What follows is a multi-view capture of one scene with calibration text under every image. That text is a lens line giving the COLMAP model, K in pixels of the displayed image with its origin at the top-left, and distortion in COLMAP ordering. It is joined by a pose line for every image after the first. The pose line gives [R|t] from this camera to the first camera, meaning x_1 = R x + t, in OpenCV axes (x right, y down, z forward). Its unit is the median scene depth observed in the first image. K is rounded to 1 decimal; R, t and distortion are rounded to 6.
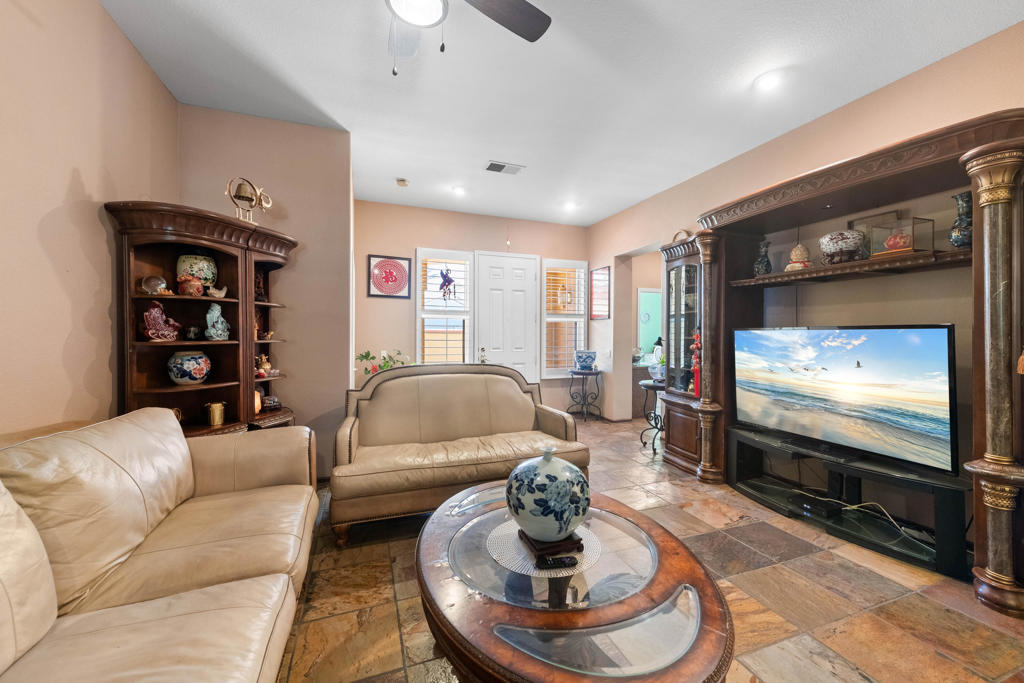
lens RADIAL K [[404.7, 0, 504.3], [0, 404.7, 336.5], [0, 0, 1]] dist [0.015441, -0.003923]
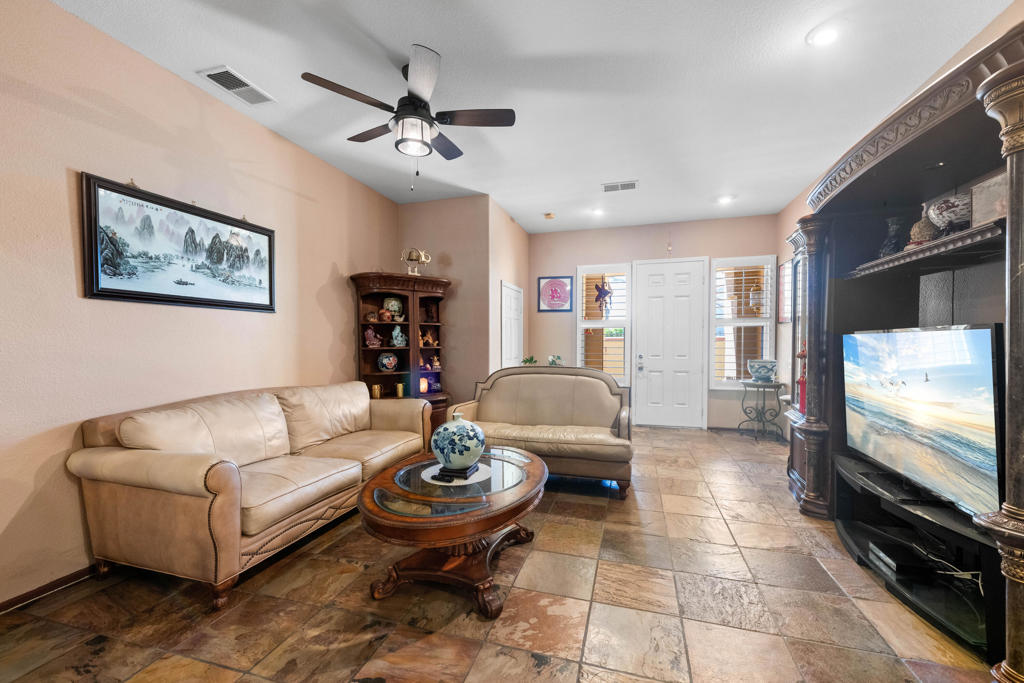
lens RADIAL K [[404.7, 0, 502.9], [0, 404.7, 354.2], [0, 0, 1]] dist [0.015441, -0.003923]
pose [[0.791078, 0.011024, -0.611617, 0.508804], [0.003467, 0.999741, 0.022504, 0.002978], [0.611706, -0.019923, 0.790834, -0.057826]]
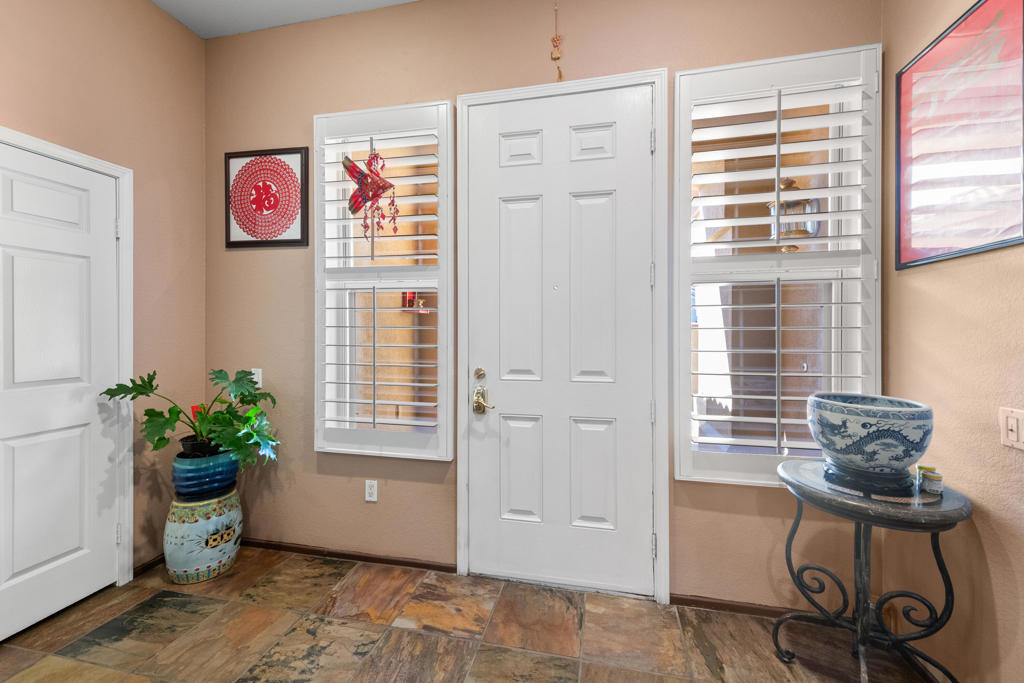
lens RADIAL K [[404.7, 0, 510.0], [0, 404.7, 326.1], [0, 0, 1]] dist [0.015441, -0.003923]
pose [[0.848875, -0.005805, -0.528562, 0.261794], [0.006222, 0.999980, -0.000989, -0.013425], [0.528557, -0.002449, 0.848894, 1.203882]]
